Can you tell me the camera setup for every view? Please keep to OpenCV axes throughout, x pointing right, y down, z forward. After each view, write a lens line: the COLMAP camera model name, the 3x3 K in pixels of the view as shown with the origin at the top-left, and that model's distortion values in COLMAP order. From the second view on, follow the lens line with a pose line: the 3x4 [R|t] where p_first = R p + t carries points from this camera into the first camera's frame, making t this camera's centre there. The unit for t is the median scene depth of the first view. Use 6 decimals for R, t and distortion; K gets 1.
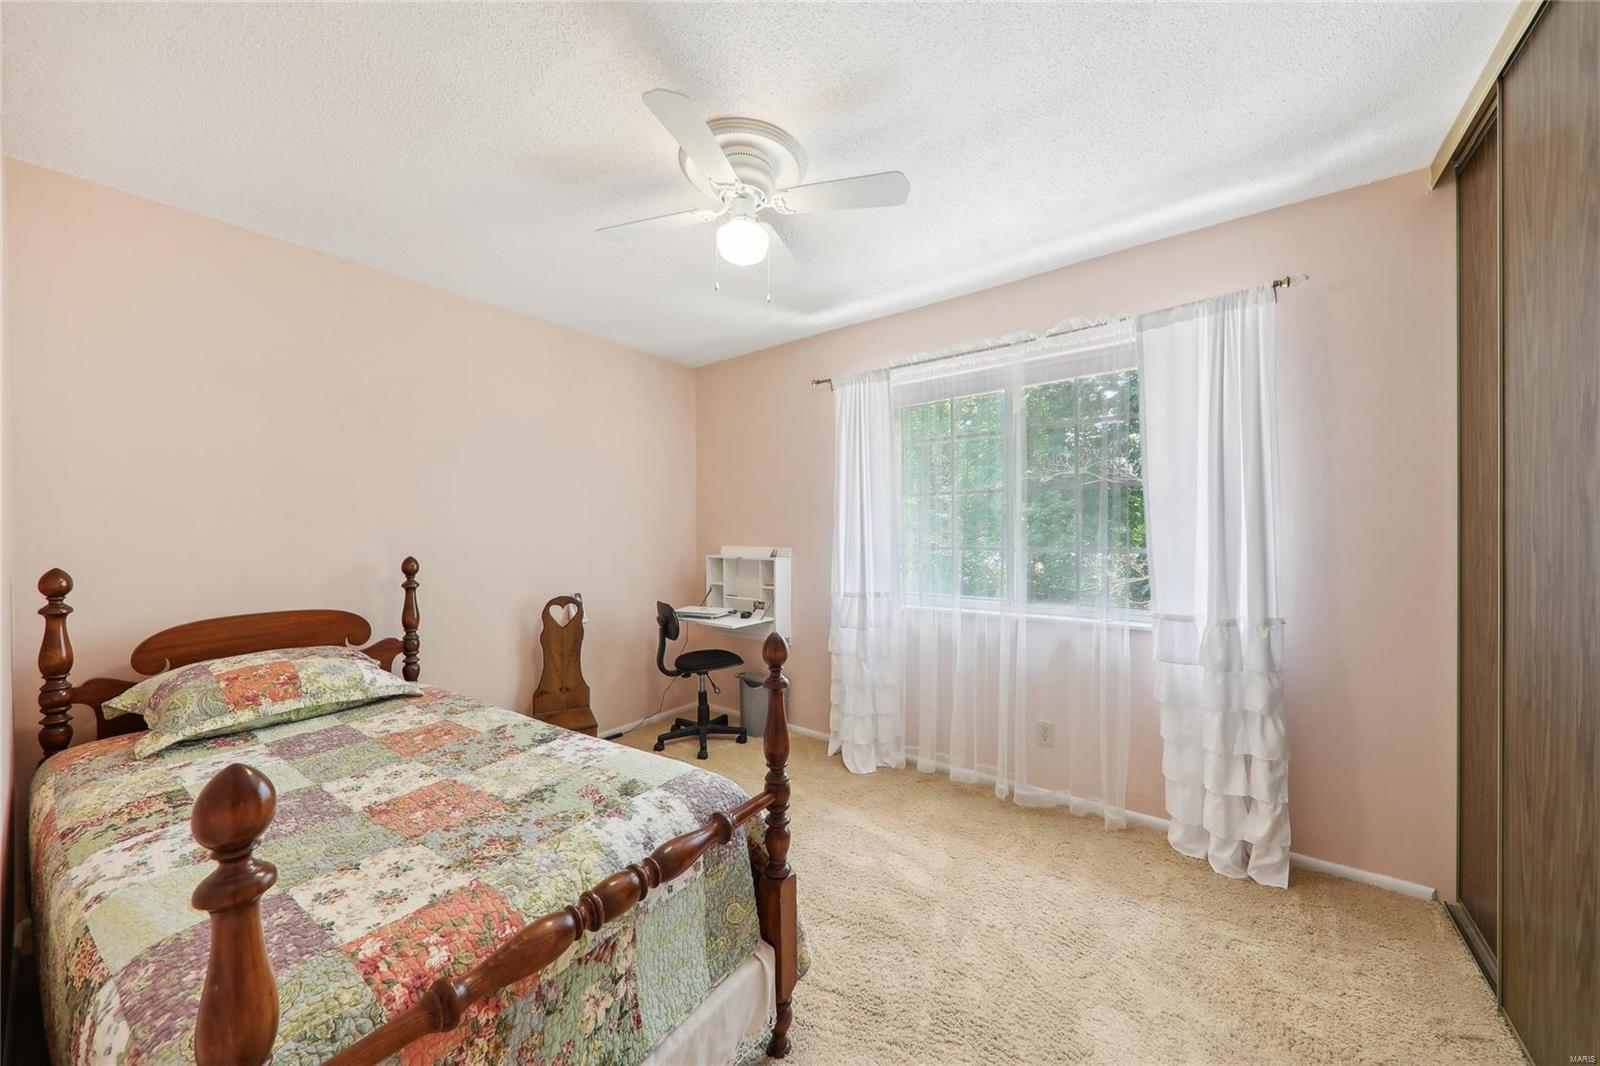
lens RADIAL K [[554.9, 0, 800.9], [0, 554.9, 539.0], [0, 0, 1]] dist [-0.013551, -0.000618]
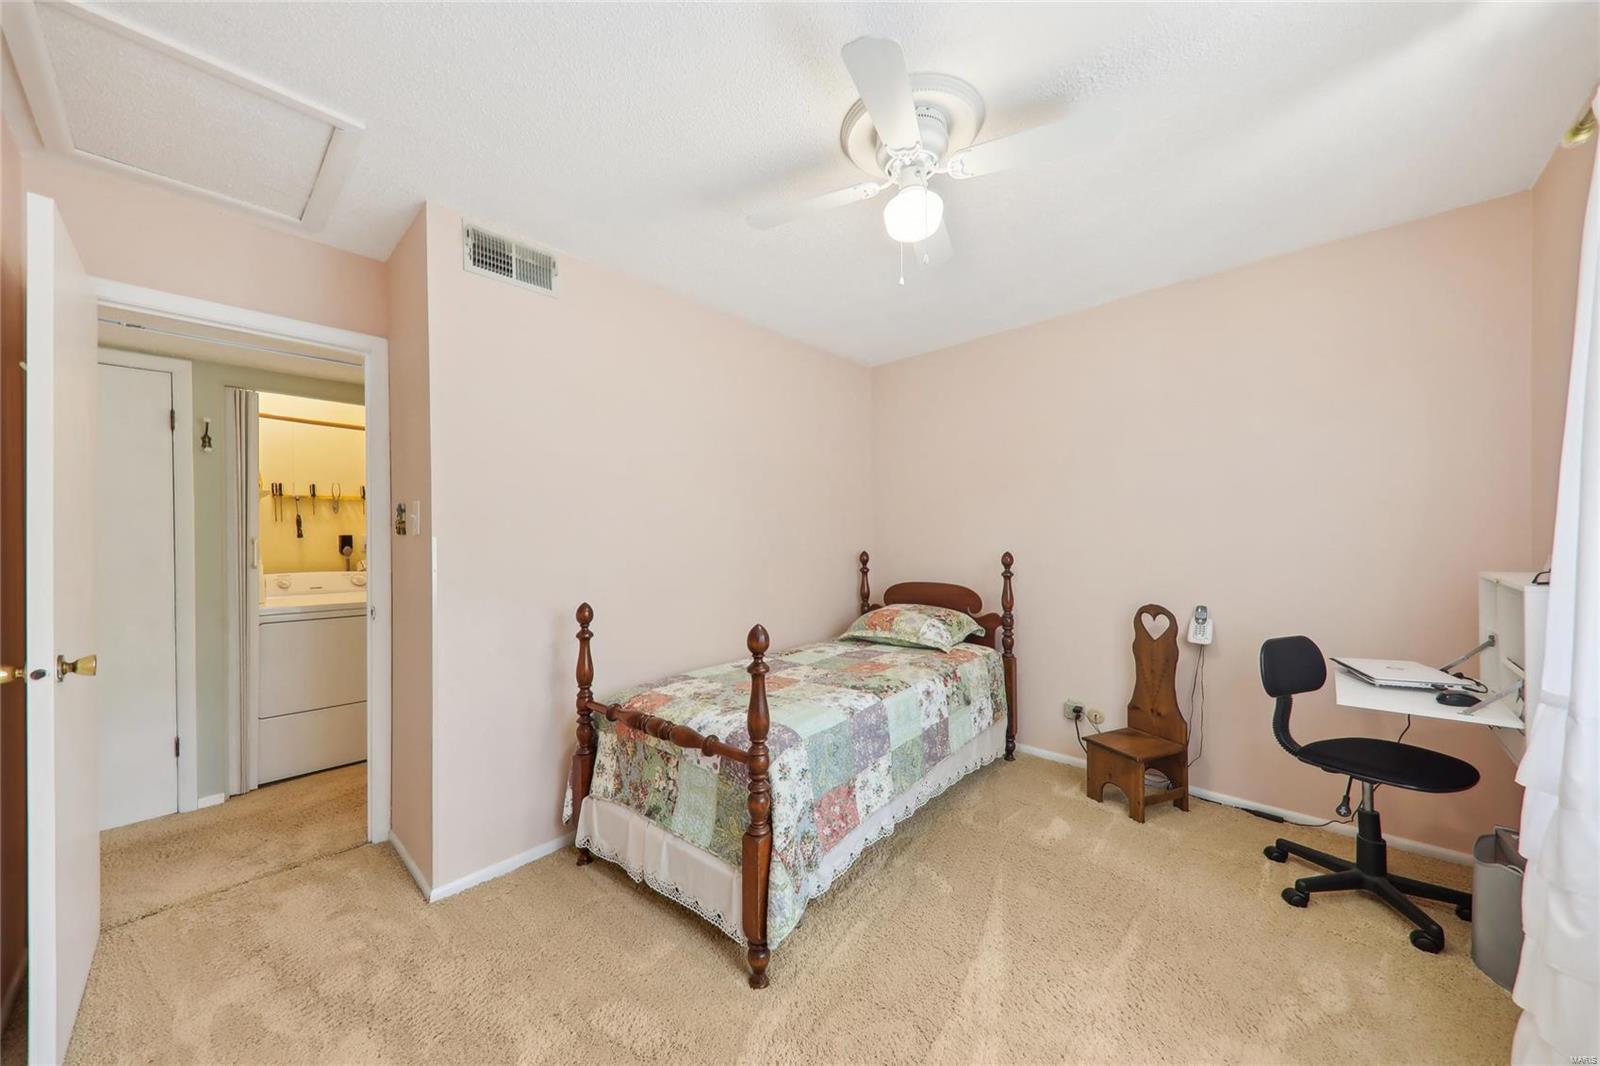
lens RADIAL K [[554.9, 0, 799.8], [0, 554.9, 534.4], [0, 0, 1]] dist [-0.013551, -0.000618]
pose [[-0.093099, 0.007307, -0.995630, 0.863324], [-0.000012, 0.999973, 0.007340, -0.025069], [0.995657, 0.000695, -0.093097, 0.933825]]
